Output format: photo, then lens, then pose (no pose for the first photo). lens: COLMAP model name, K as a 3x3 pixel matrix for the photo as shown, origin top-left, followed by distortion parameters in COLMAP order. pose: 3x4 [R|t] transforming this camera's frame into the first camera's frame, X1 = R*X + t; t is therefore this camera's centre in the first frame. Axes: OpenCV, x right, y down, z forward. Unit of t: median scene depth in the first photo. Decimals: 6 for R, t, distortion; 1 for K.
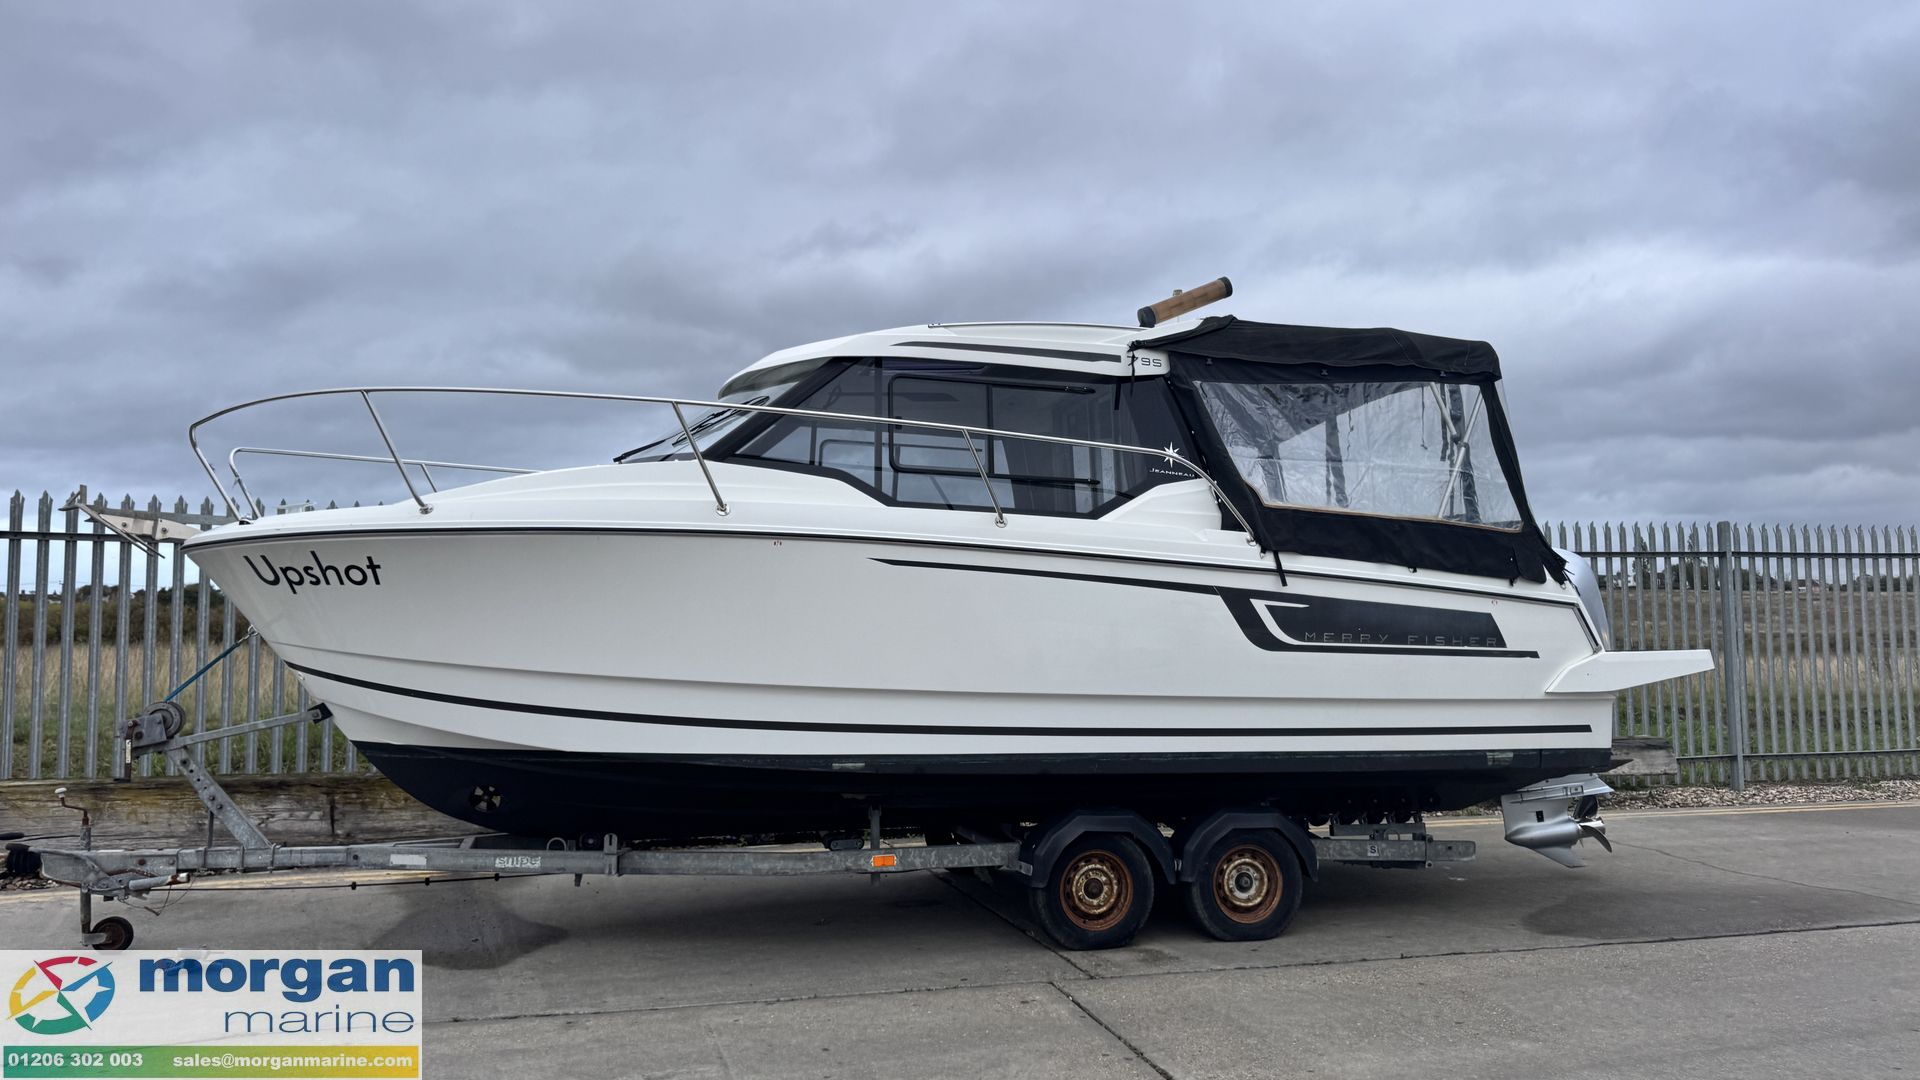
lens RADIAL K [[1479.8, 0, 986.4], [0, 1479.8, 506.0], [0, 0, 1]] dist [0.149411, -0.271843]
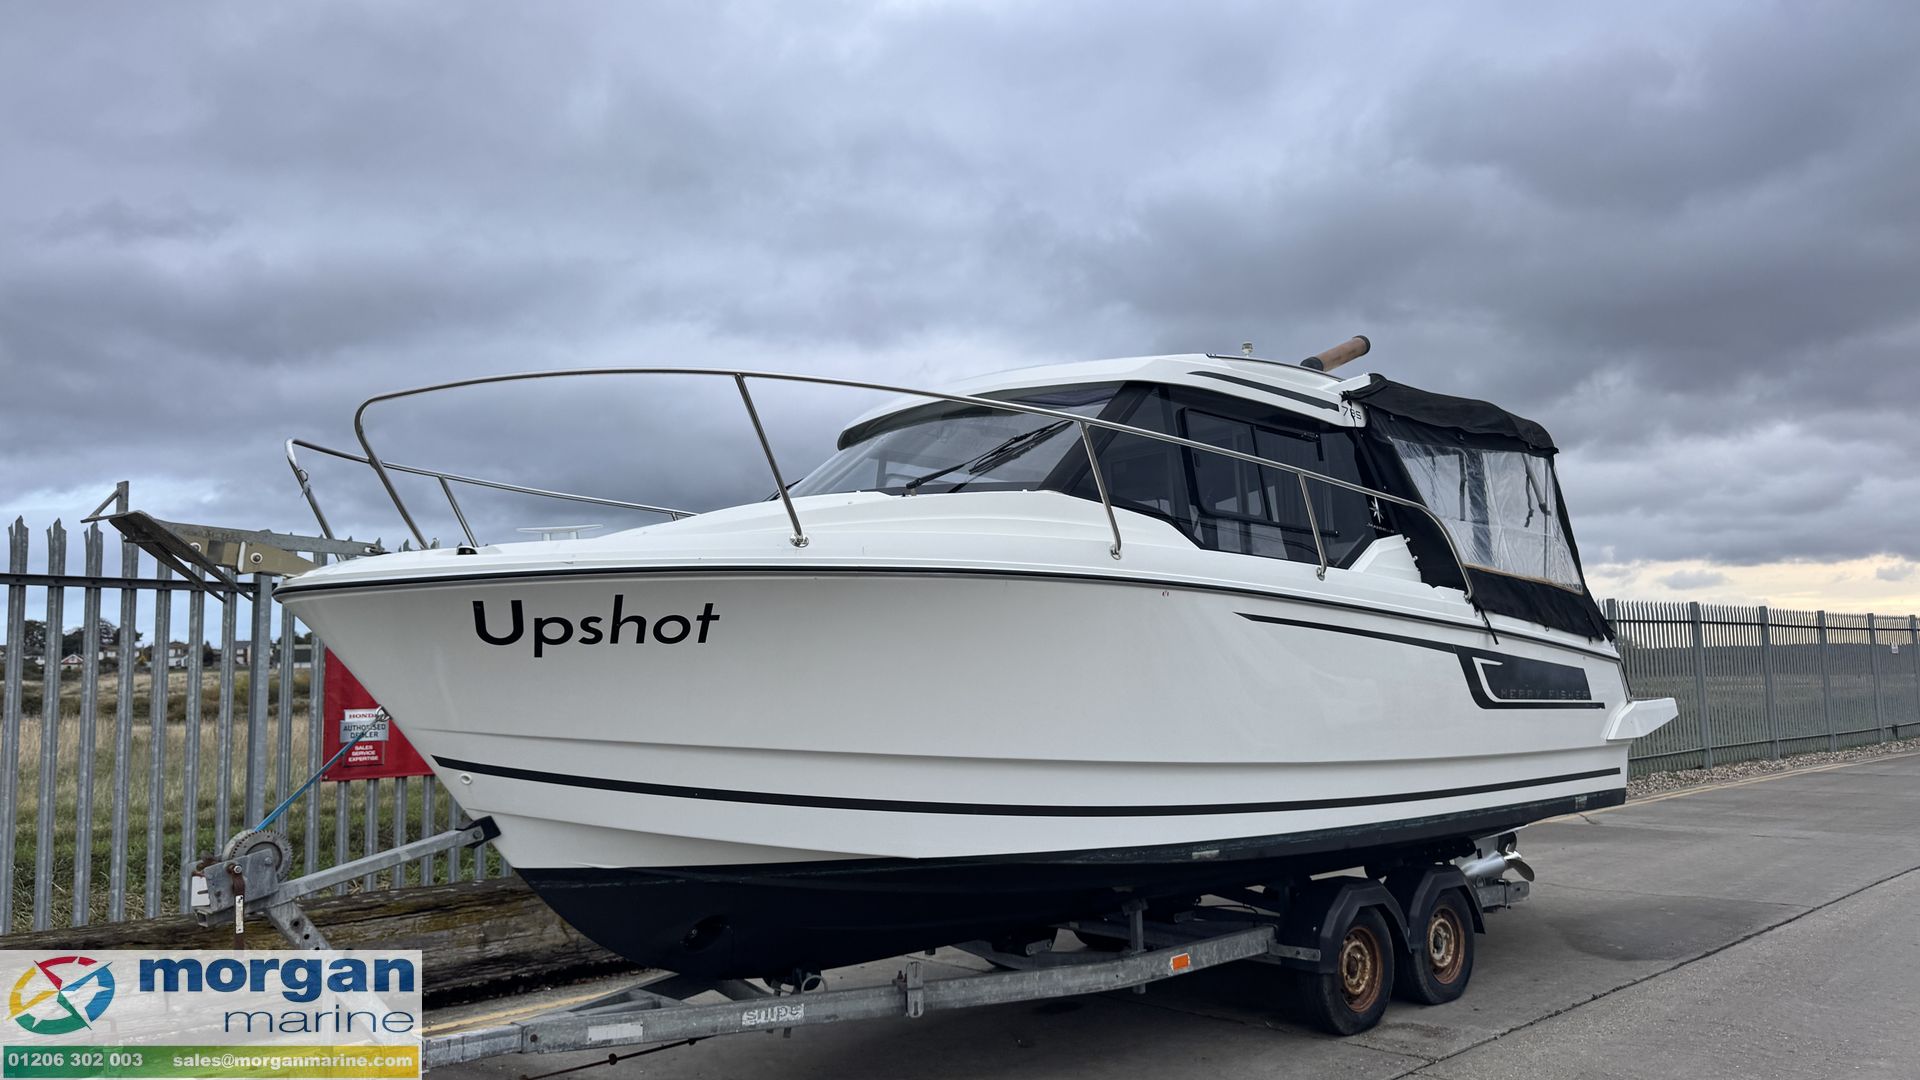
lens RADIAL K [[1479.8, 0, 986.4], [0, 1479.8, 506.0], [0, 0, 1]] dist [0.149411, -0.271843]
pose [[0.851087, 0.045662, 0.523035, -0.612450], [-0.024424, 0.998576, -0.047434, 0.016080], [-0.524456, 0.027595, 0.850990, 0.296425]]
